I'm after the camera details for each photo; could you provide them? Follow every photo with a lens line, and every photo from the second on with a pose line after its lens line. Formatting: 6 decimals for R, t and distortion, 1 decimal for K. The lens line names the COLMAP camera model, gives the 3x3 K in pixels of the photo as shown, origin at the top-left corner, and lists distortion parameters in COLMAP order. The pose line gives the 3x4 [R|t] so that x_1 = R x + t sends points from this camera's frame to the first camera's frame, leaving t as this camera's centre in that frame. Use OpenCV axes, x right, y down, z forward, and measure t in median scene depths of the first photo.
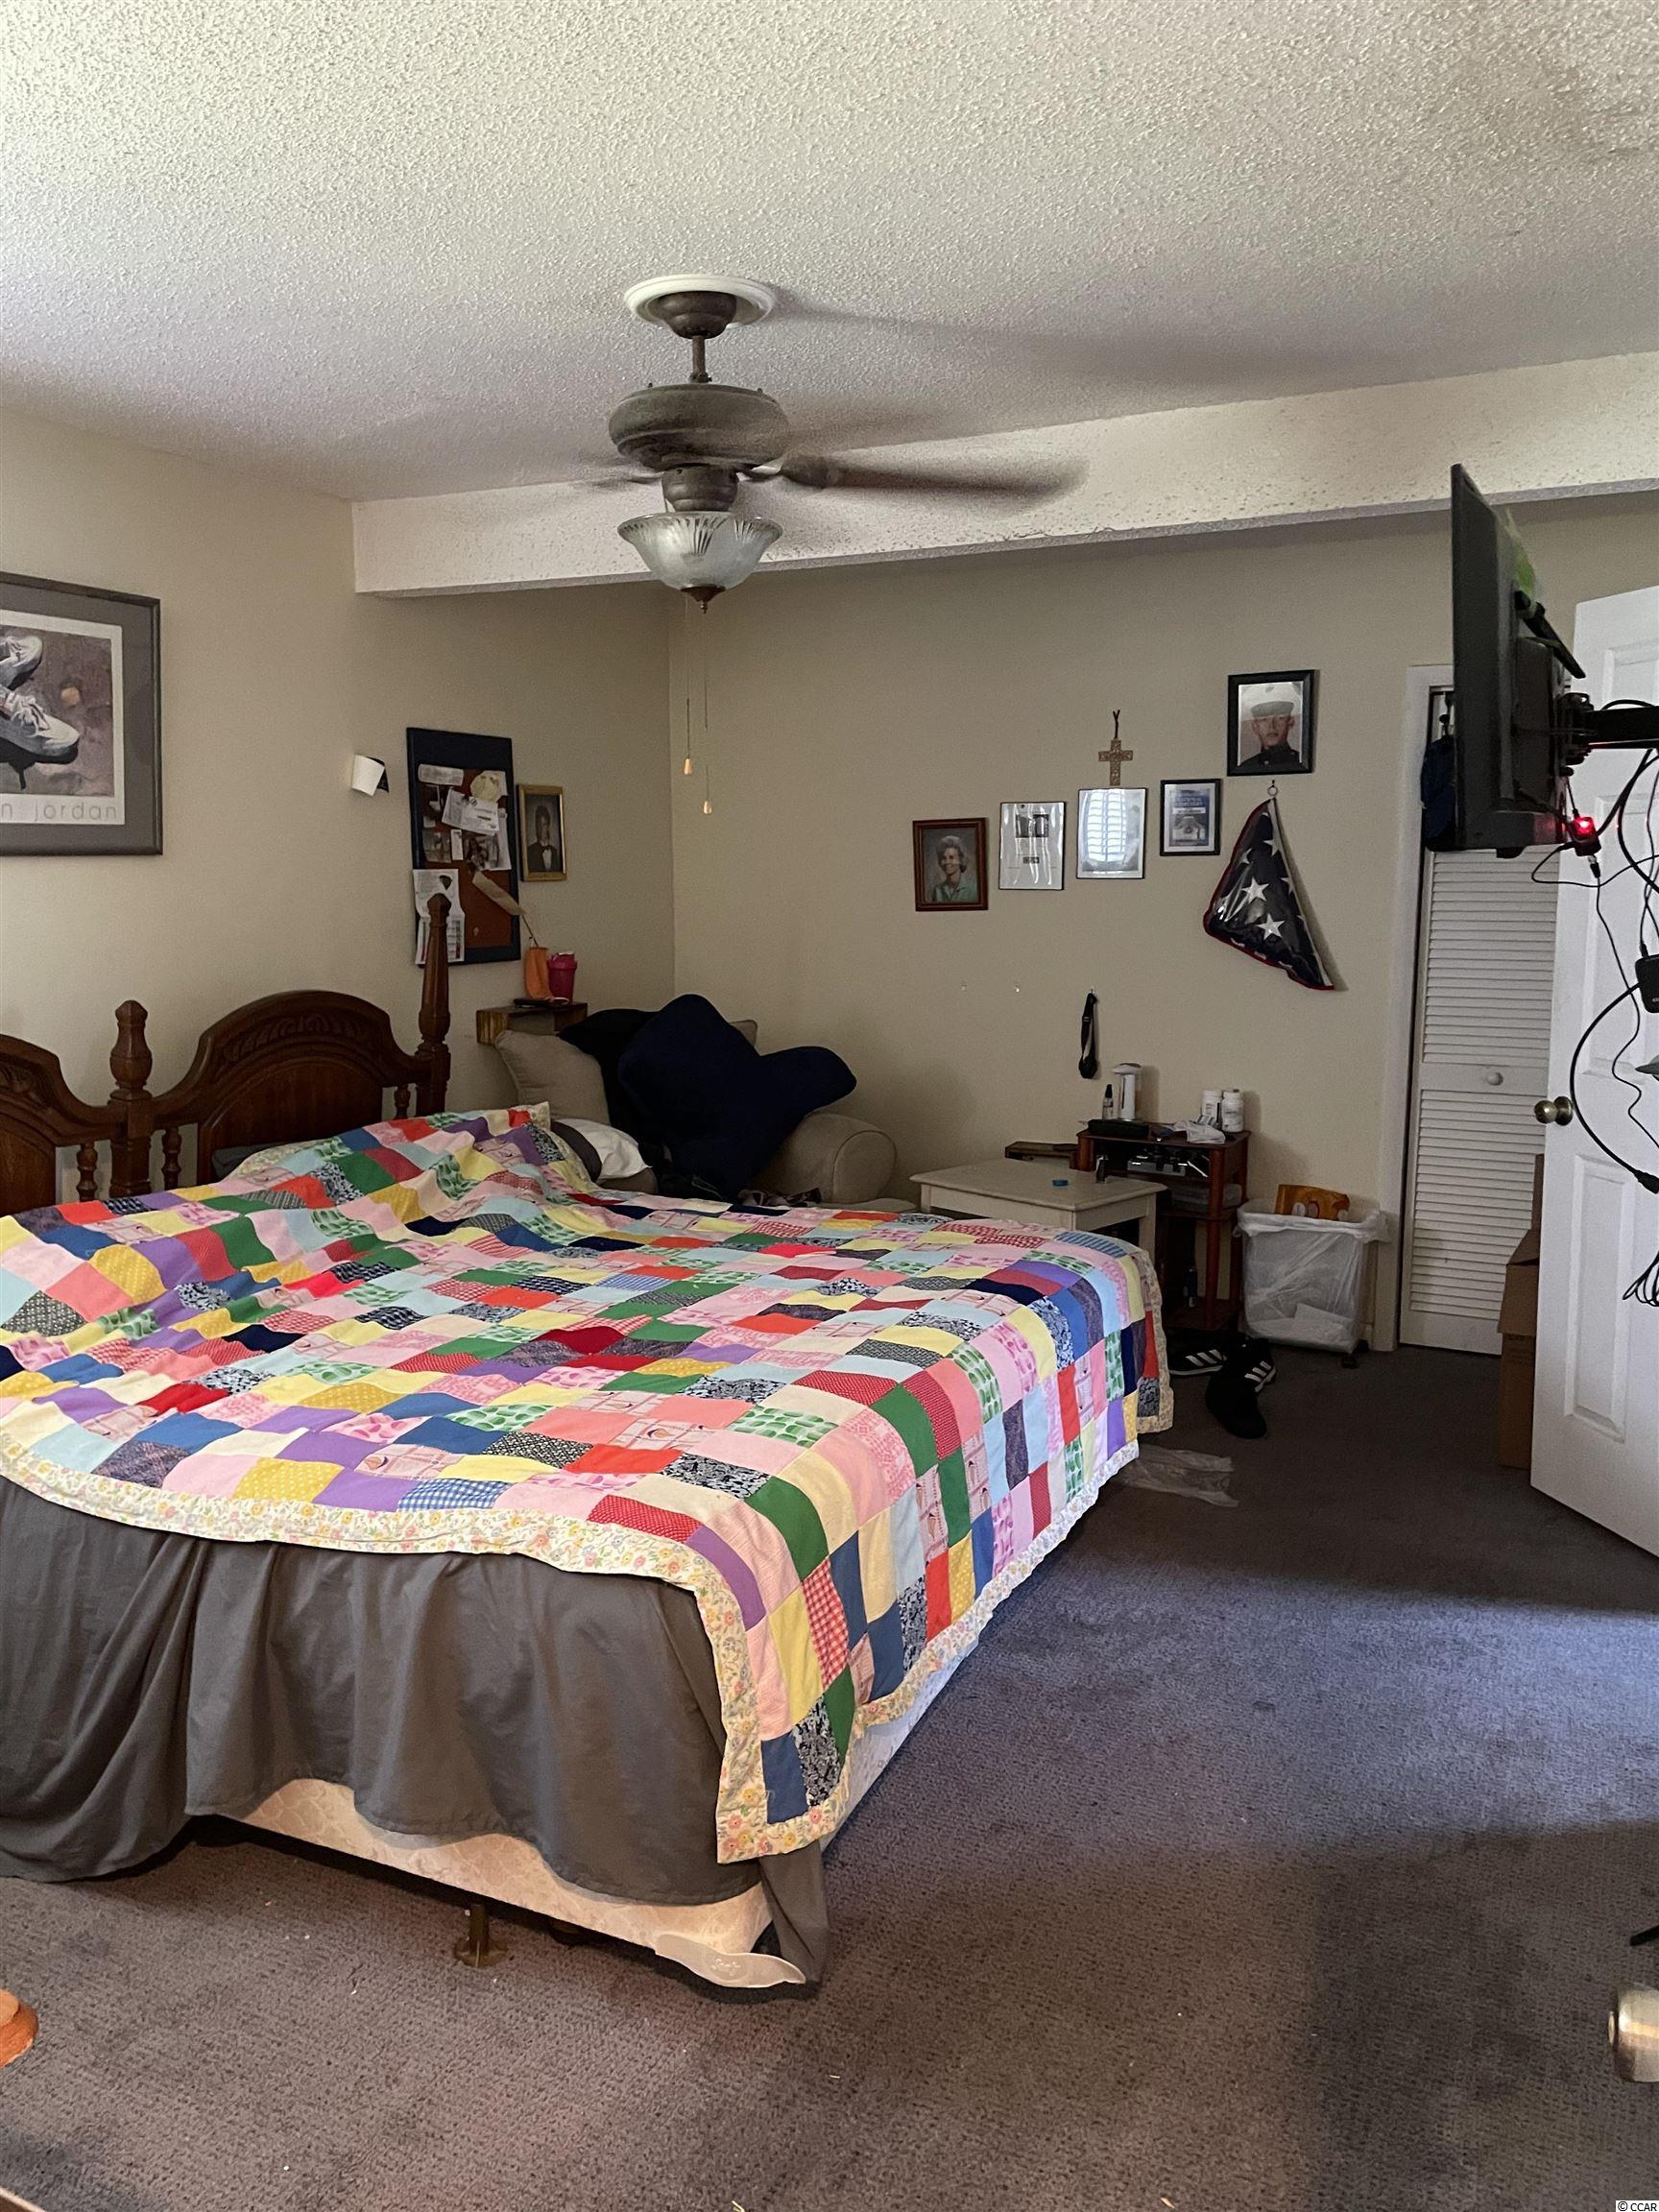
lens RADIAL K [[1682.9, 0, 831.4], [0, 1682.9, 1103.7], [0, 0, 1]] dist [0.047100, -0.007448]
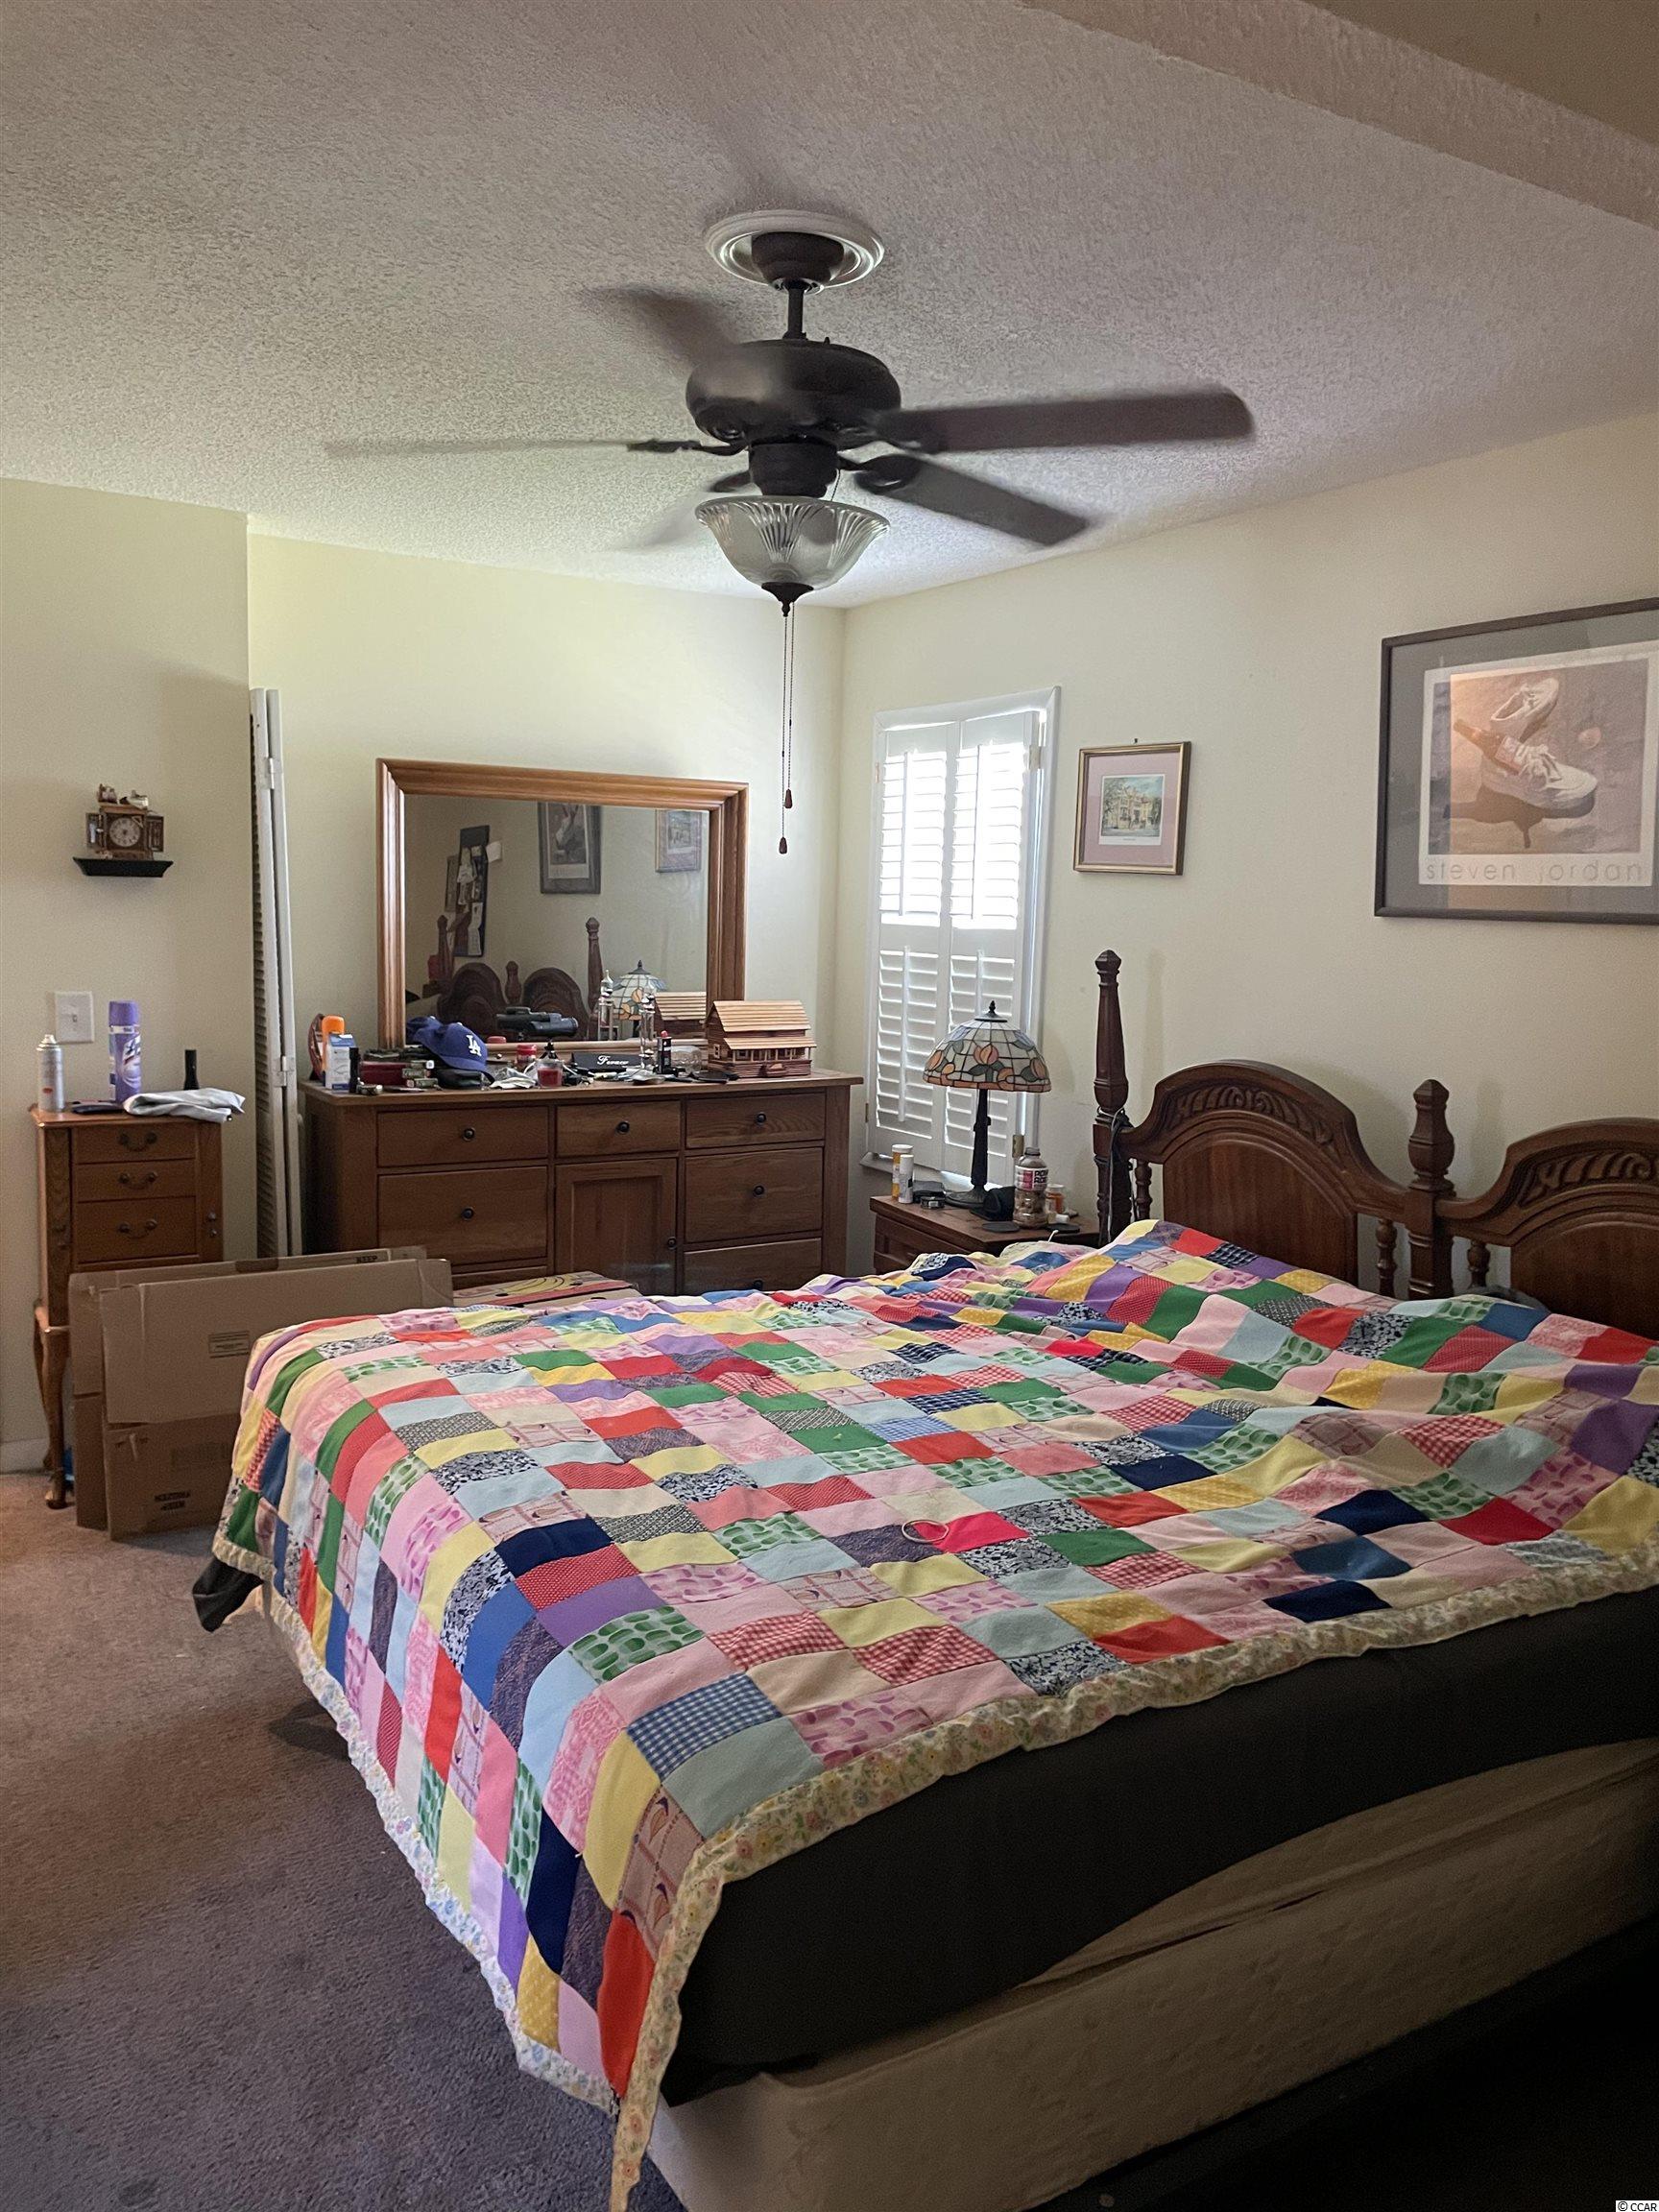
lens RADIAL K [[1682.9, 0, 827.6], [0, 1682.9, 1109.5], [0, 0, 1]] dist [0.047100, -0.007448]
pose [[-0.522407, 0.096262, -0.847245, 0.501175], [-0.157467, 0.965627, 0.206806, -0.175789], [0.838030, 0.241451, -0.489292, 1.146735]]
